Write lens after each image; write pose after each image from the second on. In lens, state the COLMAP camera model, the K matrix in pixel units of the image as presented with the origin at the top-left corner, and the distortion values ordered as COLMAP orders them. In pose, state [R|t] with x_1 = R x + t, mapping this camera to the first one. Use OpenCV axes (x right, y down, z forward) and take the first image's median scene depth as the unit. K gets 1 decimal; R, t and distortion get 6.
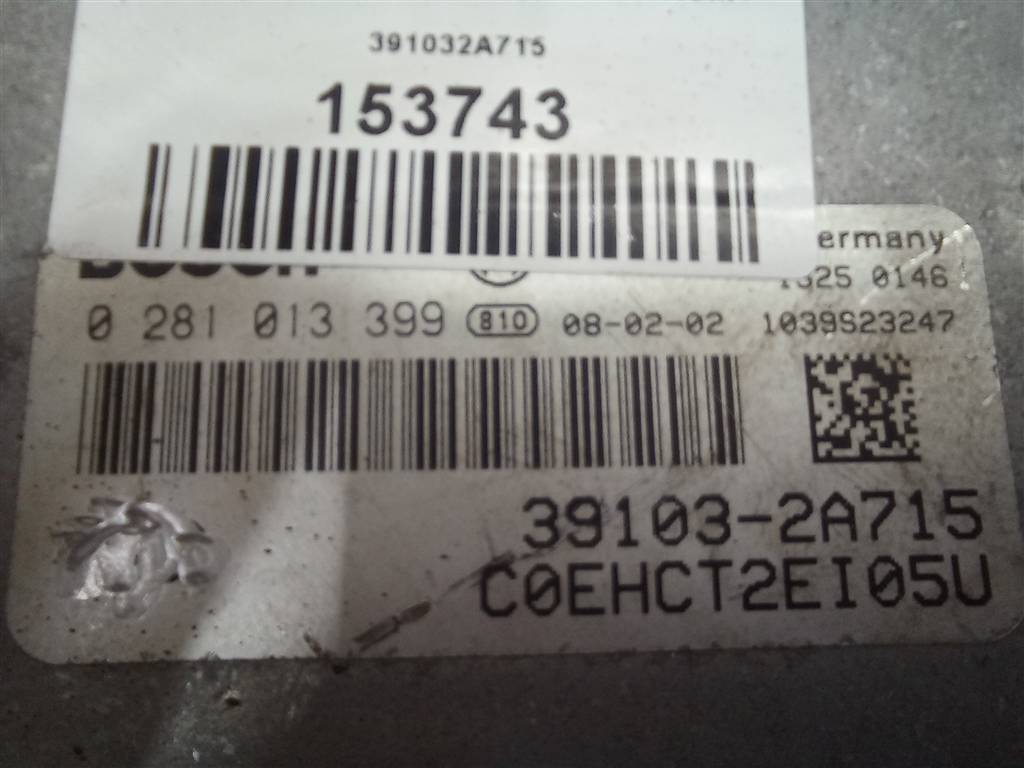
lens RADIAL K [[410.1, 0, 514.7], [0, 410.1, 388.4], [0, 0, 1]] dist [-0.005963, 0.002386]
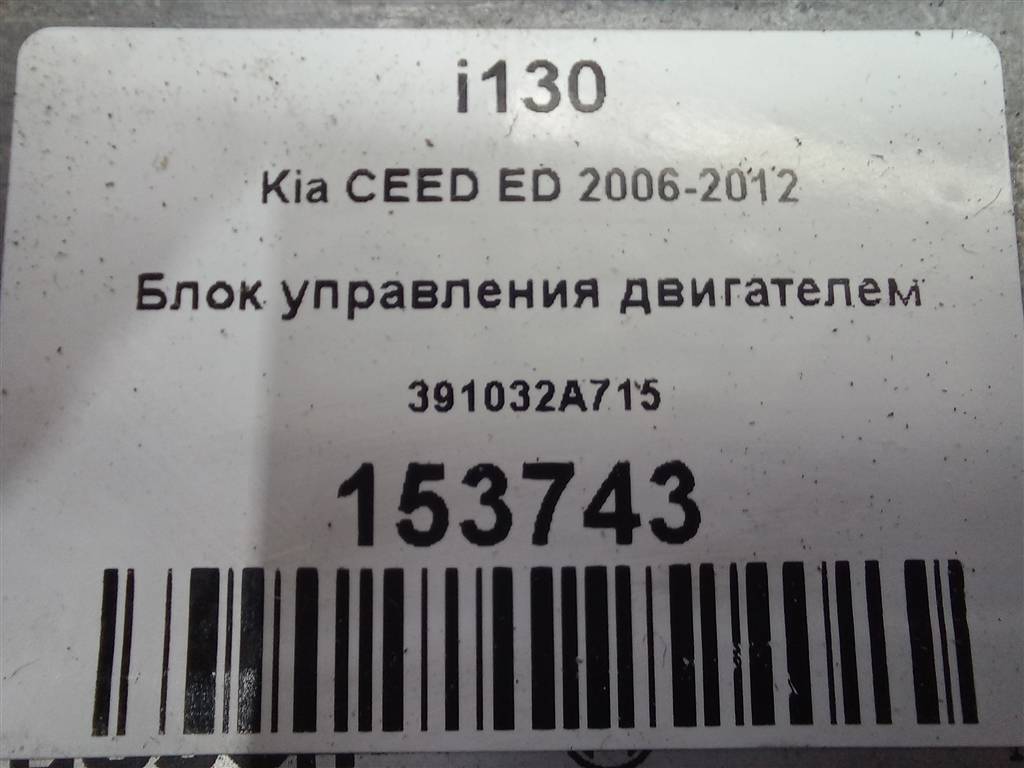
lens RADIAL K [[410.1, 0, 508.0], [0, 410.1, 378.2], [0, 0, 1]] dist [-0.005963, 0.002386]
pose [[0.999695, -0.024677, -0.001208, -0.188170], [0.024706, 0.998634, 0.046050, -0.927090], [0.000070, -0.046066, 0.998938, 0.312596]]
